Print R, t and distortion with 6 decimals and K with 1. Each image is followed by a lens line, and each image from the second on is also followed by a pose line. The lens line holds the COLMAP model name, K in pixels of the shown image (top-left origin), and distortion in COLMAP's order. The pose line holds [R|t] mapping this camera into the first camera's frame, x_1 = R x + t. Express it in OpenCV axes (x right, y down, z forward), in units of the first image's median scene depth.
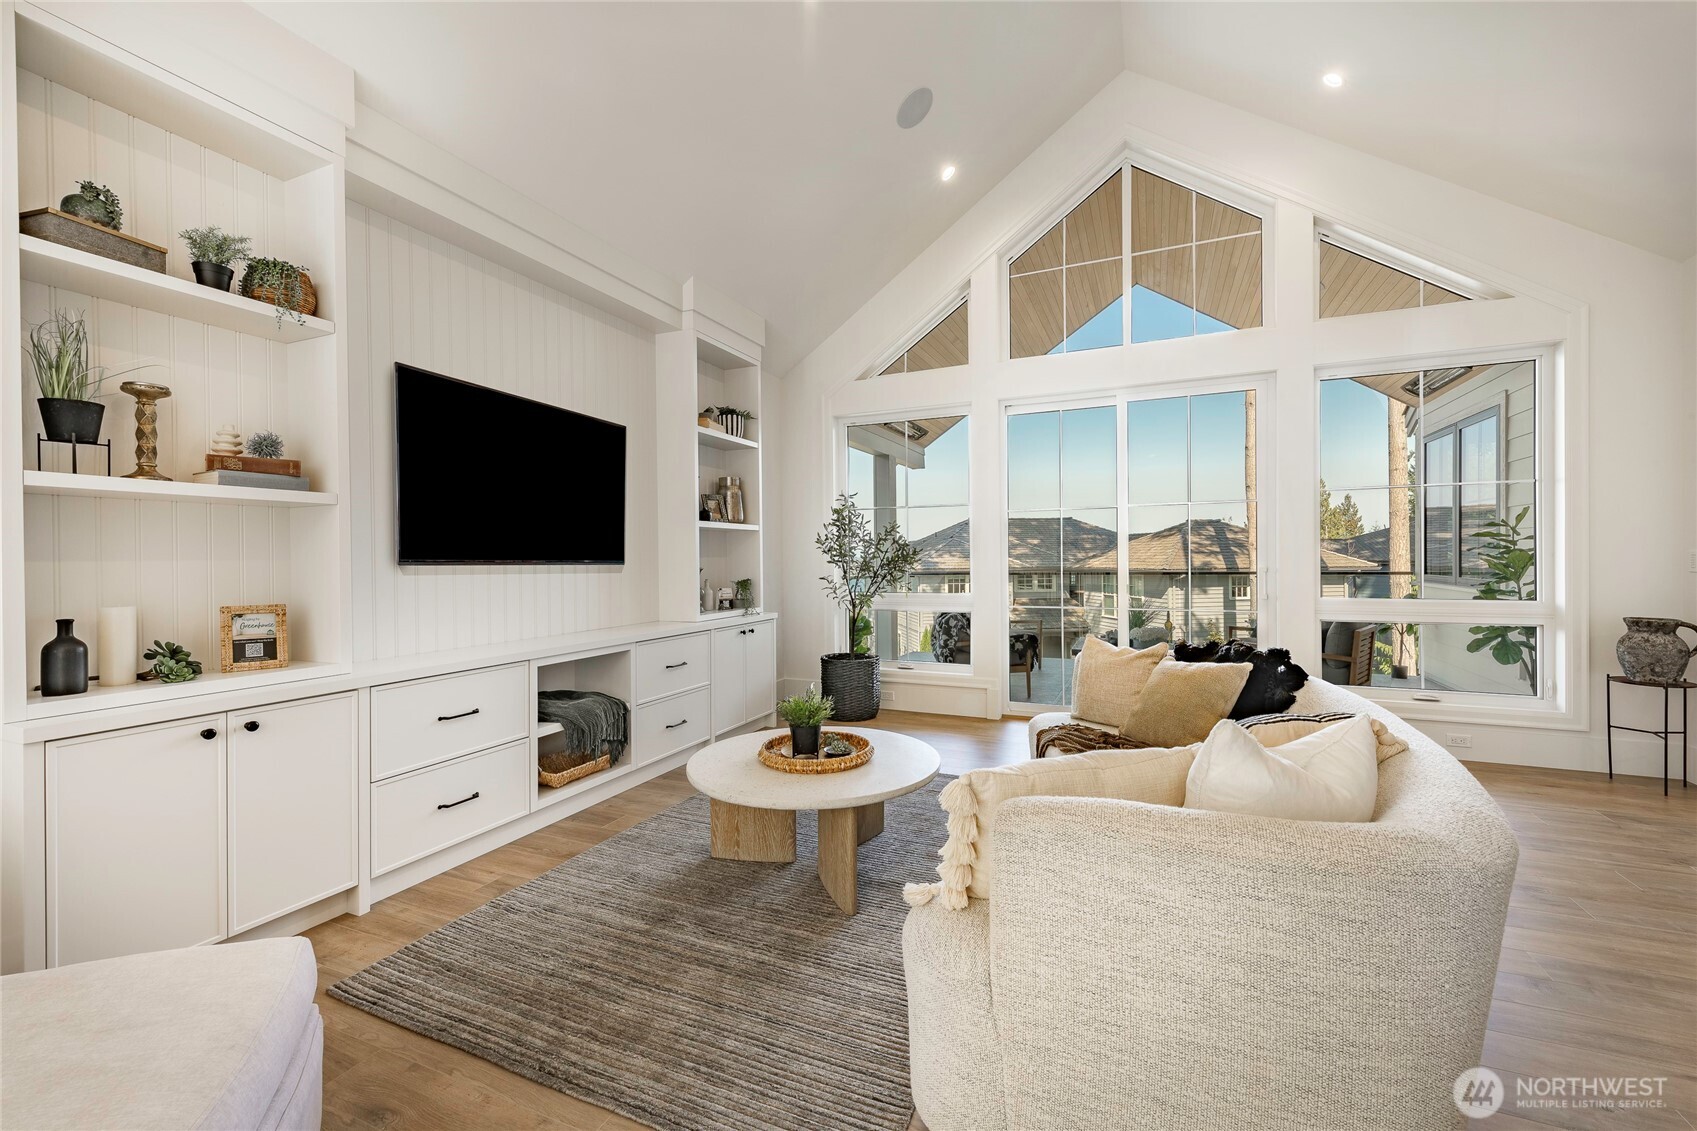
lens RADIAL K [[702.8, 0, 849.6], [0, 702.8, 556.9], [0, 0, 1]] dist [0.016933, -0.001482]
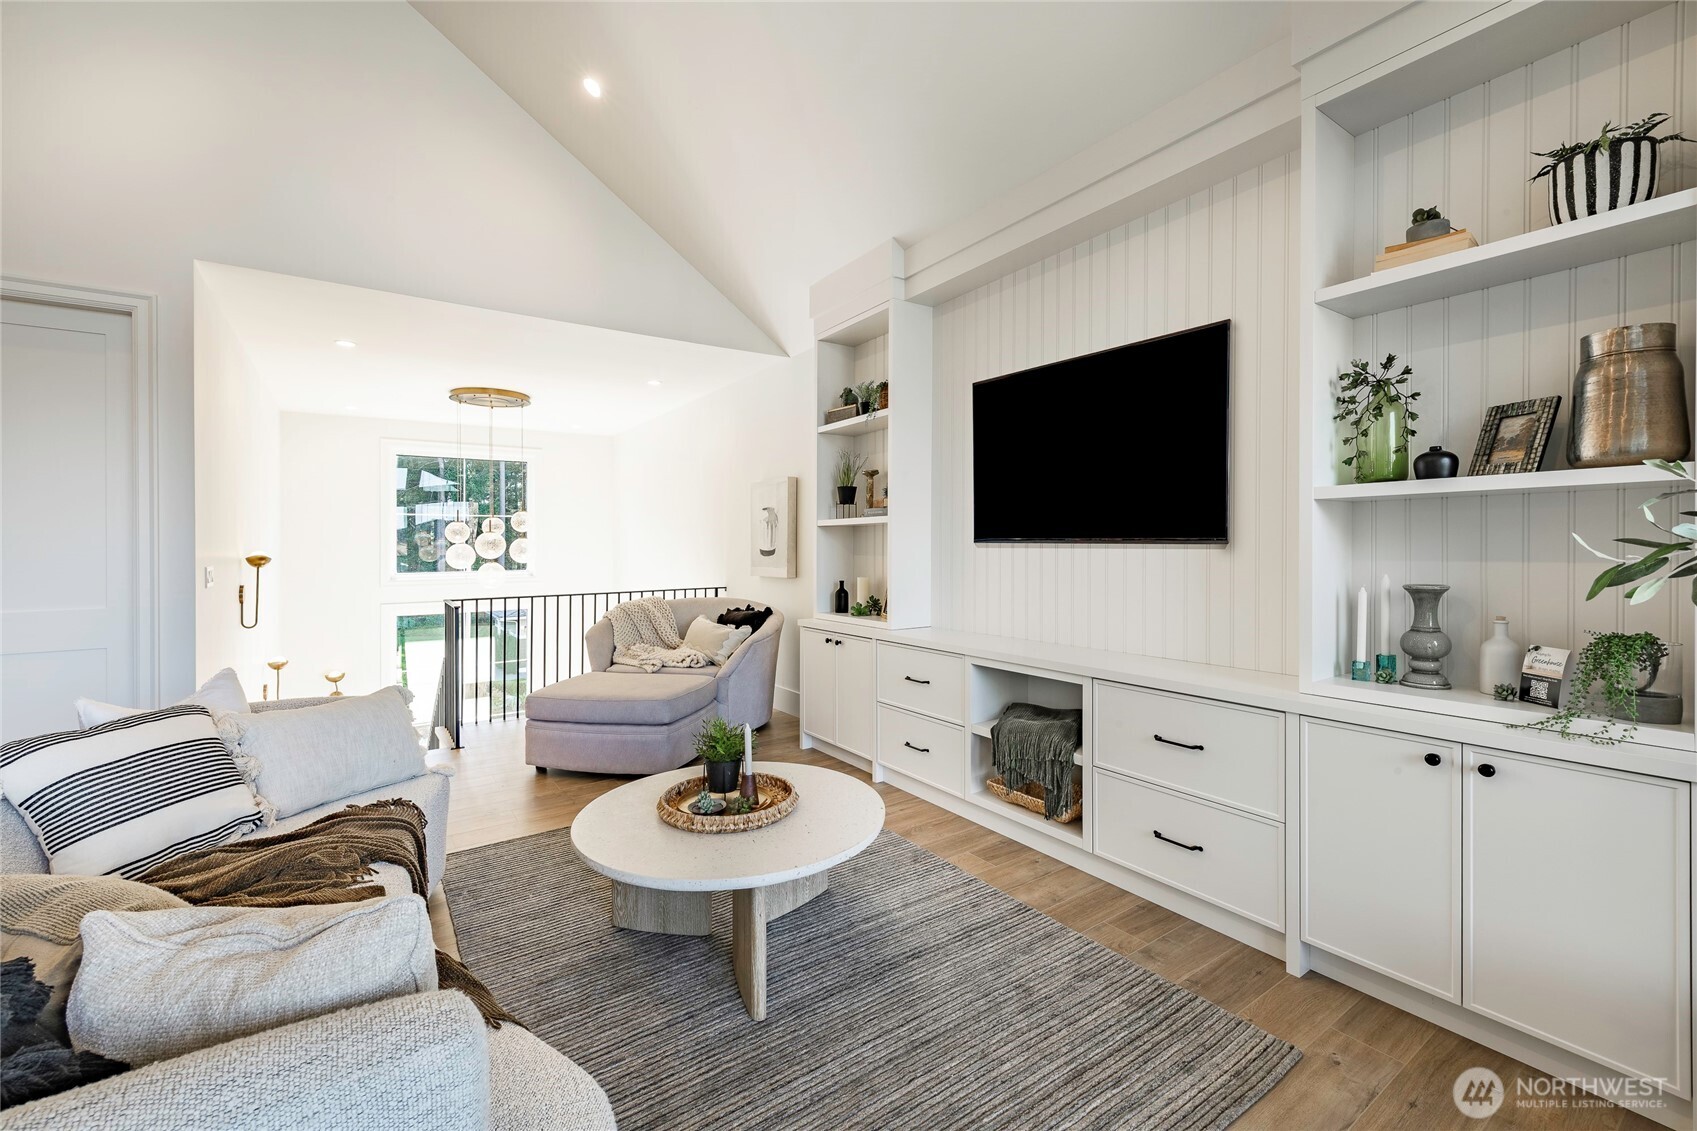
lens RADIAL K [[702.8, 0, 855.1], [0, 702.8, 559.6], [0, 0, 1]] dist [0.016933, -0.001482]
pose [[-0.524599, 0.010183, -0.851288, 0.536974], [-0.003863, 0.999890, 0.014341, -0.010677], [0.851340, 0.010811, -0.524502, 1.436569]]
